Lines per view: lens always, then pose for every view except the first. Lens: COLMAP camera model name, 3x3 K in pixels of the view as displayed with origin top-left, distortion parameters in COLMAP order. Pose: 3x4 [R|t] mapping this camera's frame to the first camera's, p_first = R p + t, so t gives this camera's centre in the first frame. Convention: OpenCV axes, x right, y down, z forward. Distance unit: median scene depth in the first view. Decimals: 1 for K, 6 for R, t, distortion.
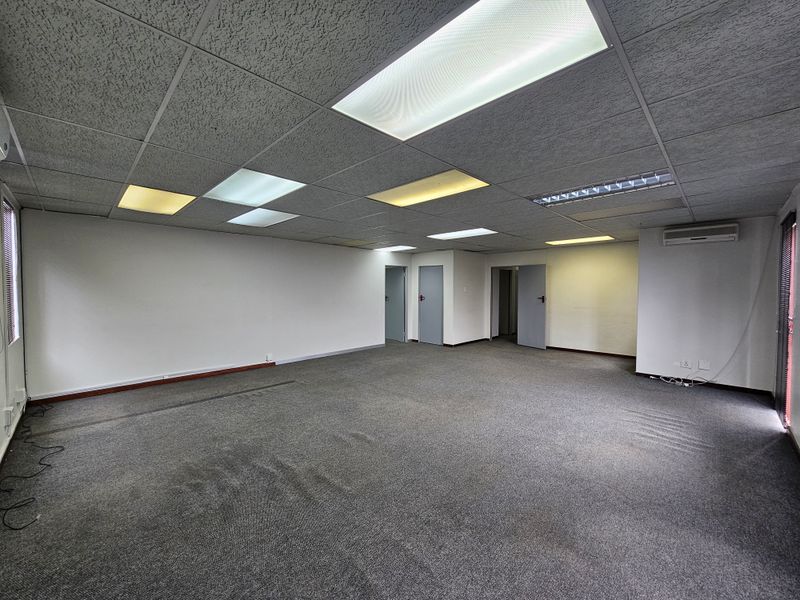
lens RADIAL K [[324.7, 0, 400.0], [0, 324.7, 300.0], [0, 0, 1]] dist [-0.000081, -0.000005]
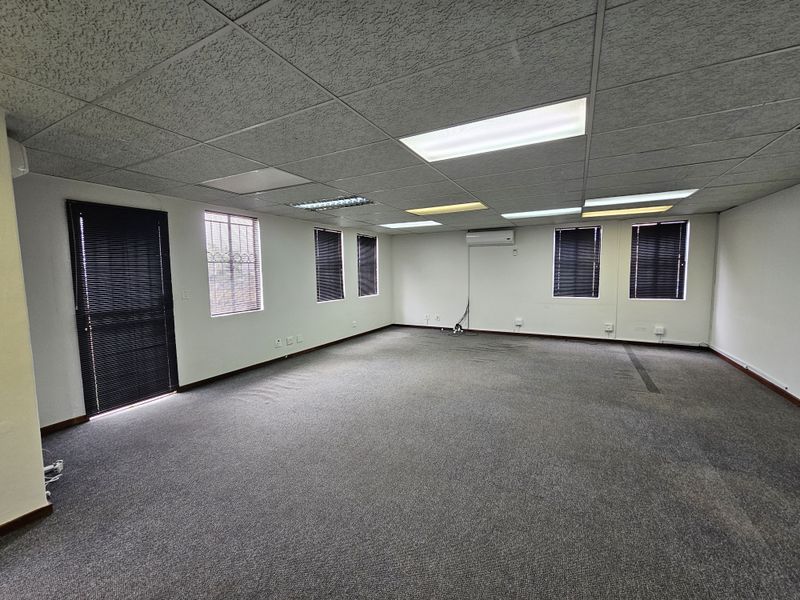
lens RADIAL K [[319.2, 0, 400.0], [0, 319.2, 300.0], [0, 0, 1]] dist [-0.000916, -0.000149]
pose [[-0.955509, 0.039058, -0.292365, 0.598716], [0.003156, 0.992491, 0.122275, -0.076310], [0.294945, 0.115912, -0.948457, 1.963097]]
